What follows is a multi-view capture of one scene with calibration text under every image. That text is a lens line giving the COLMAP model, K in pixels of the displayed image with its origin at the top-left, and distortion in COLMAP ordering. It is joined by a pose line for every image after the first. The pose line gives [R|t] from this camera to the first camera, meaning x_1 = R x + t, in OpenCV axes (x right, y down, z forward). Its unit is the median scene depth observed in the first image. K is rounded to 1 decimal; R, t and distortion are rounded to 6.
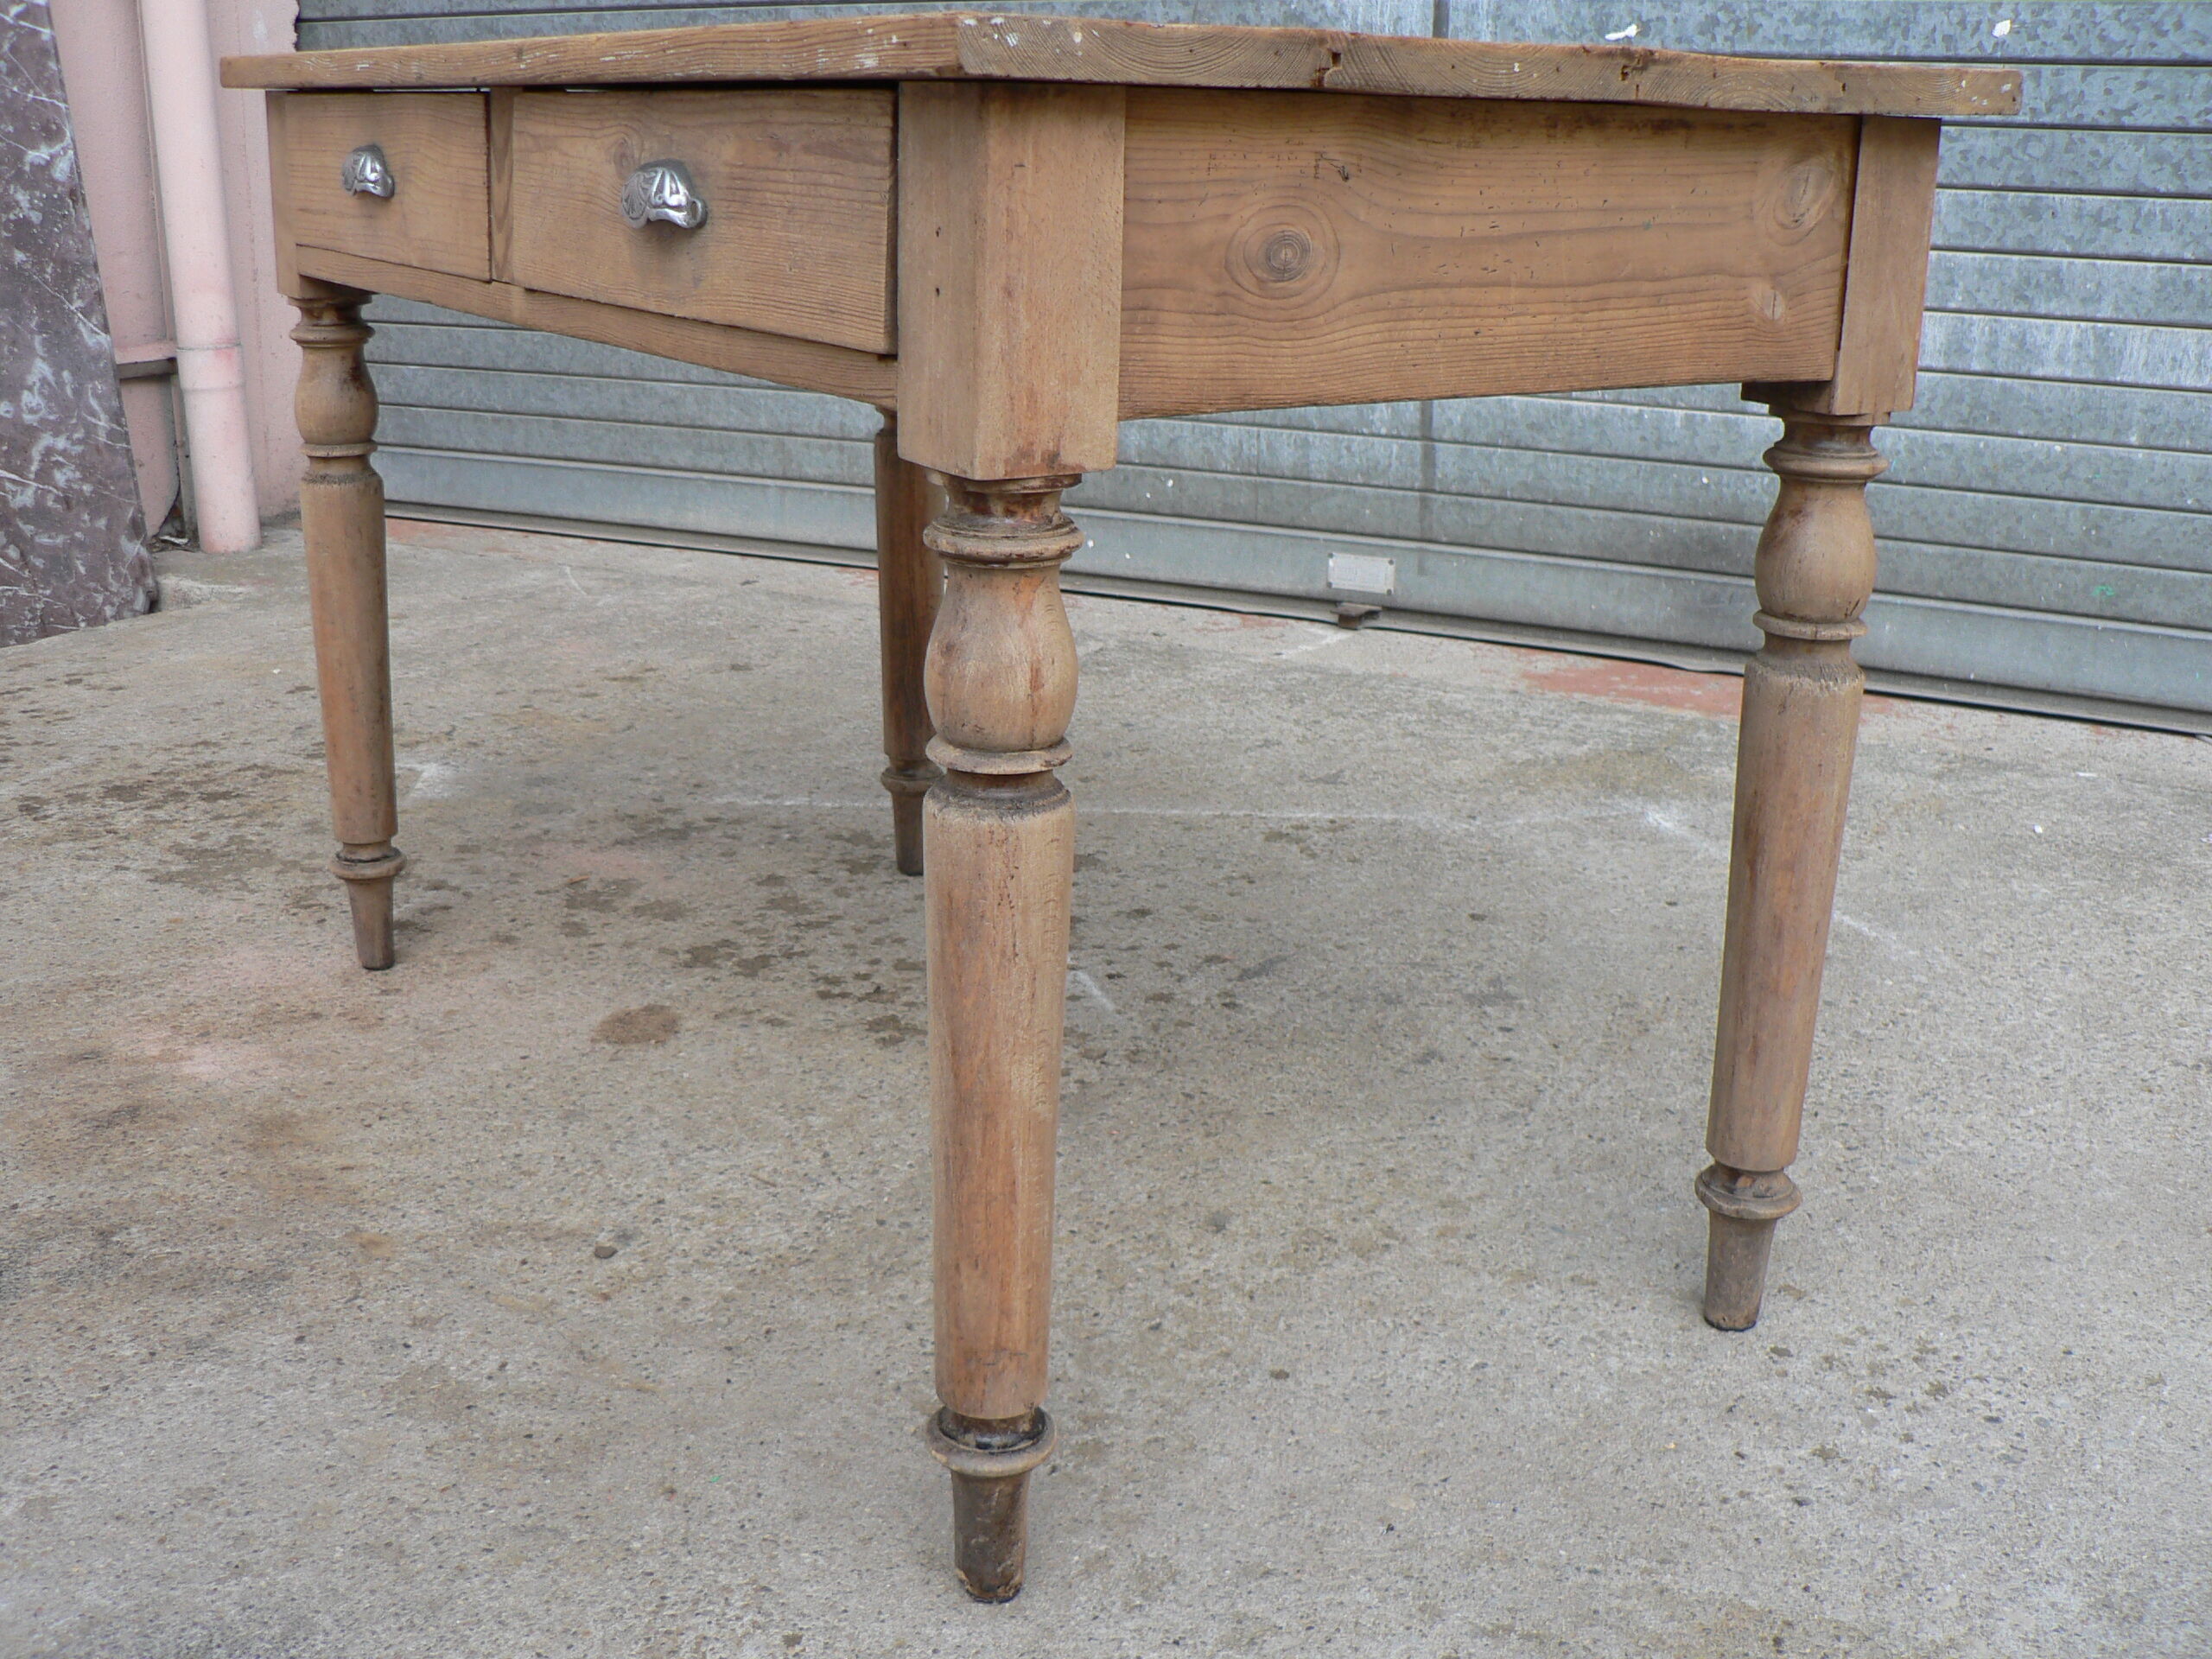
lens RADIAL K [[2416.5, 0, 1096.4], [0, 2416.5, 817.0], [0, 0, 1]] dist [-0.193125, 0.215618]
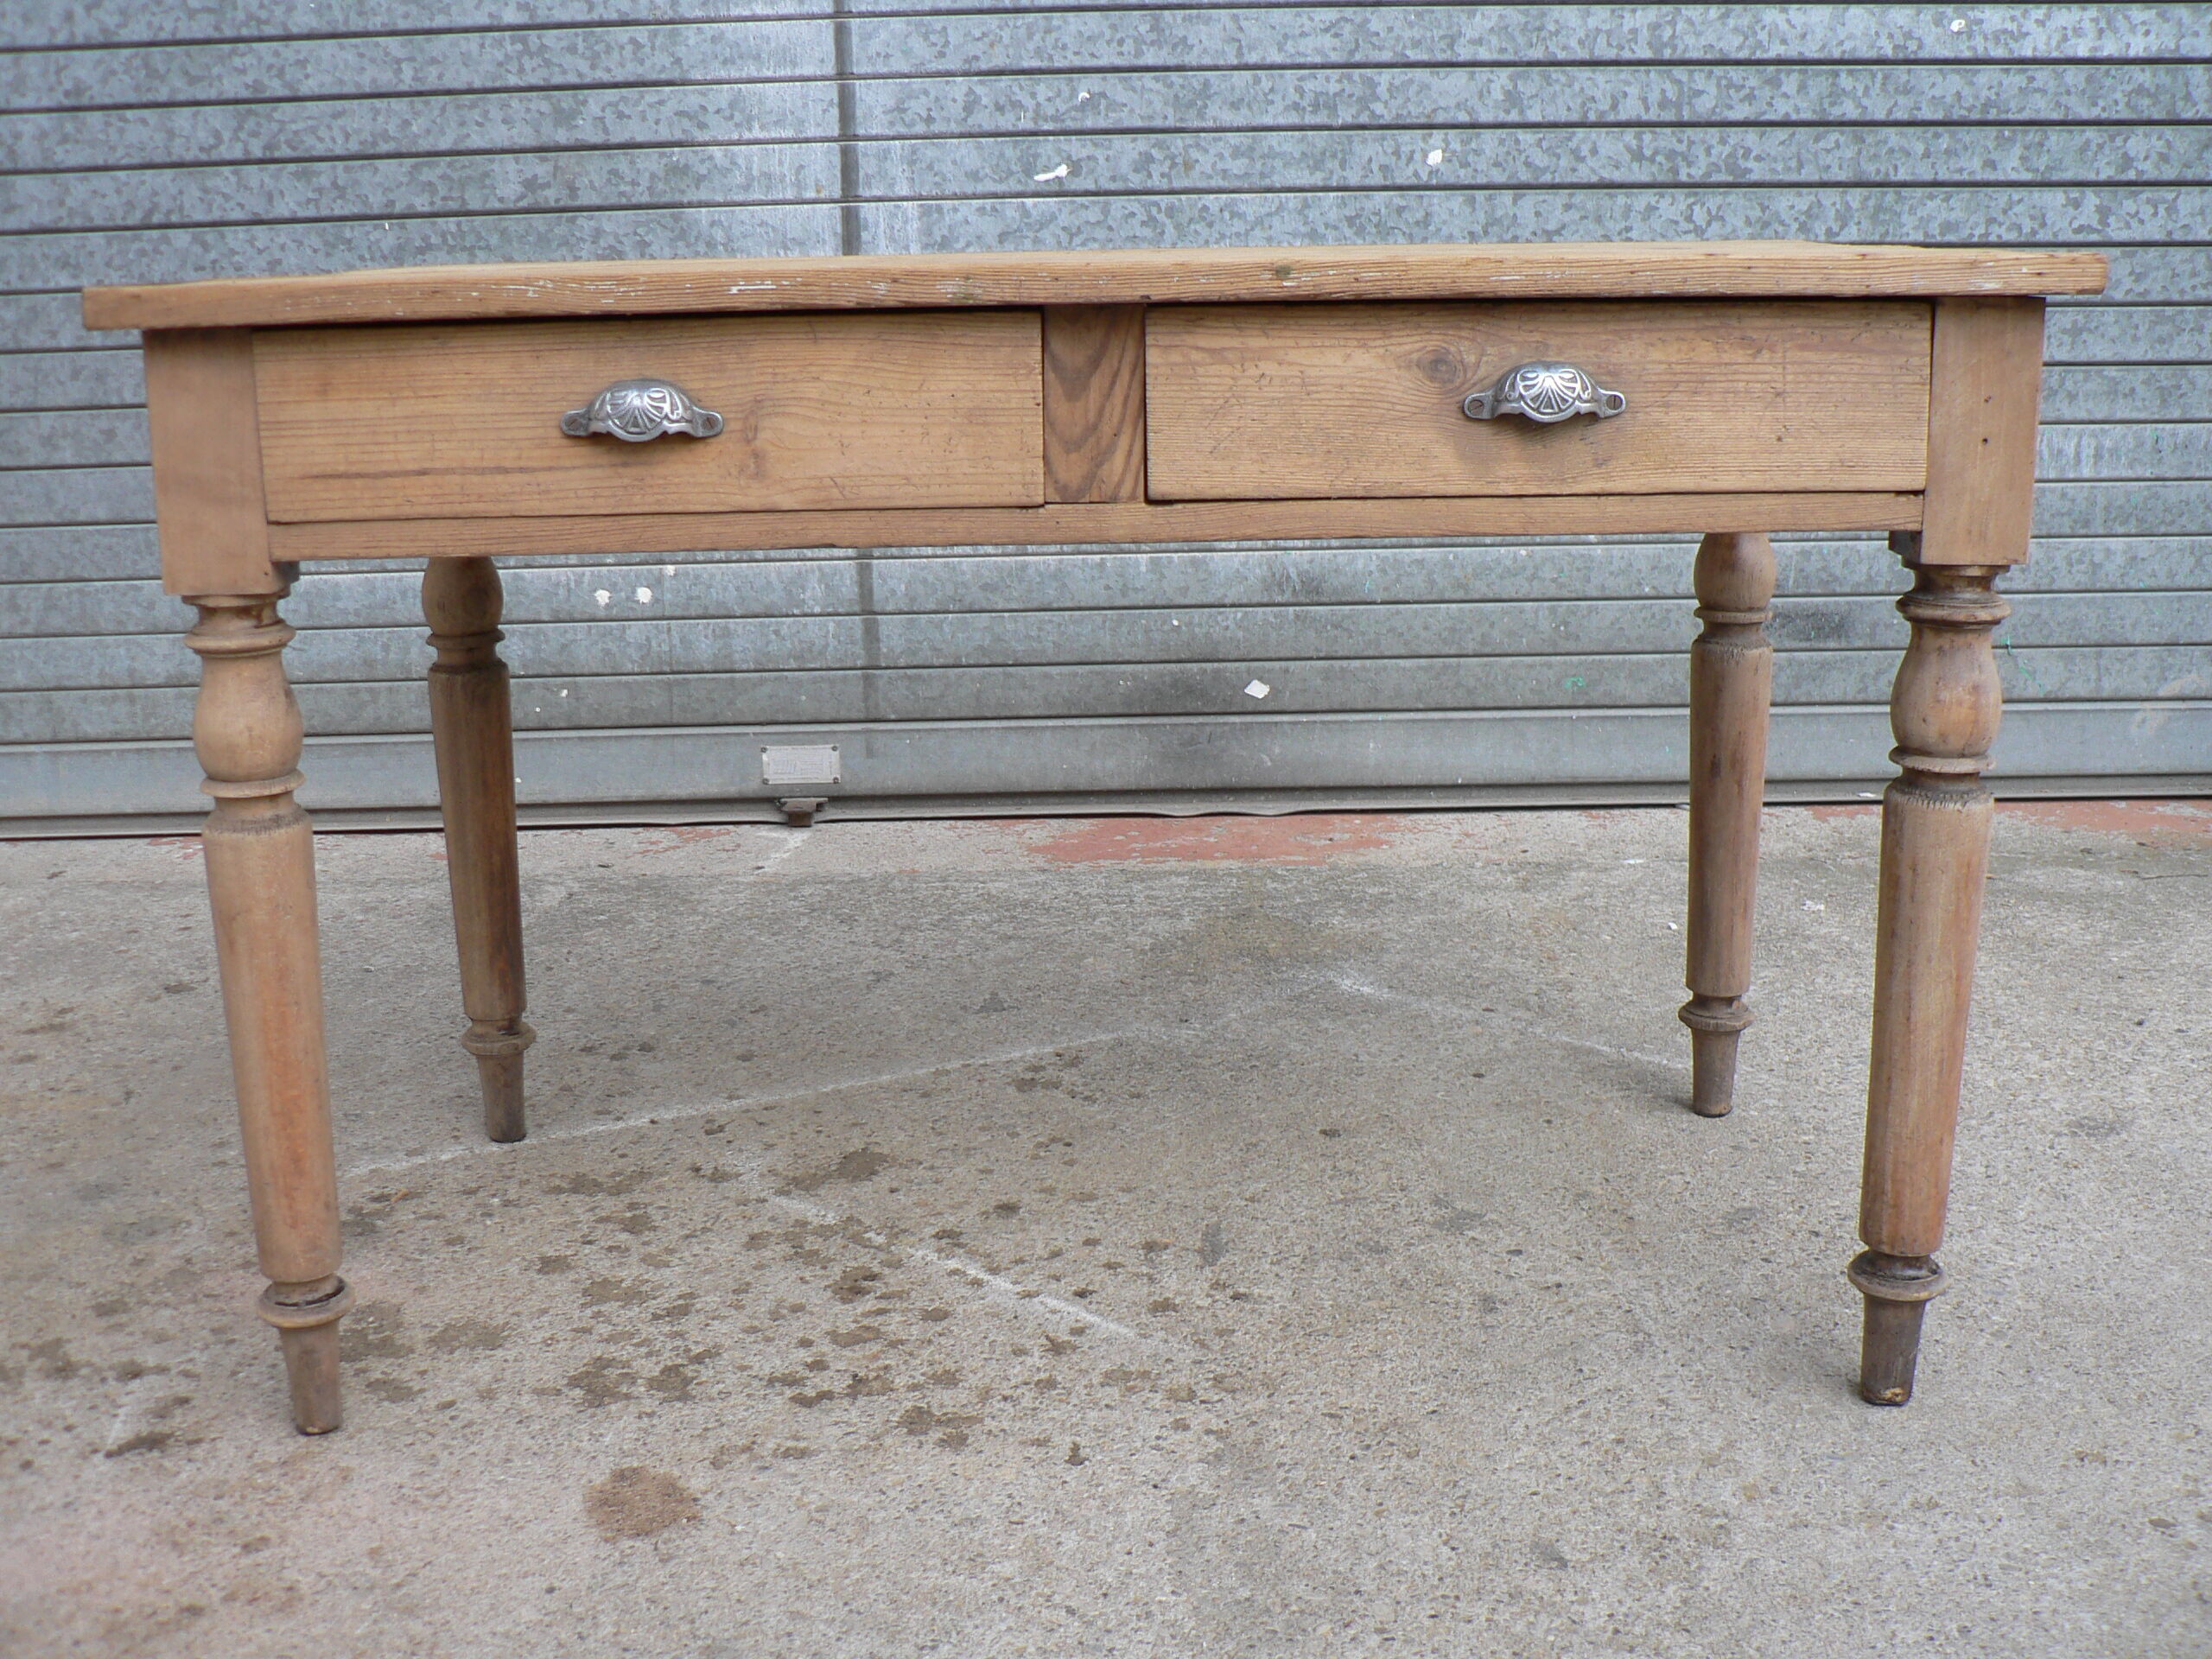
lens RADIAL K [[2435.3, 0, 1116.0], [0, 2435.3, 760.7], [0, 0, 1]] dist [-0.191852, 0.213685]
pose [[0.871473, -0.138690, 0.470425, -0.264806], [0.168840, 0.985392, -0.022268, -0.073950], [-0.460465, 0.098833, 0.882159, 0.150839]]
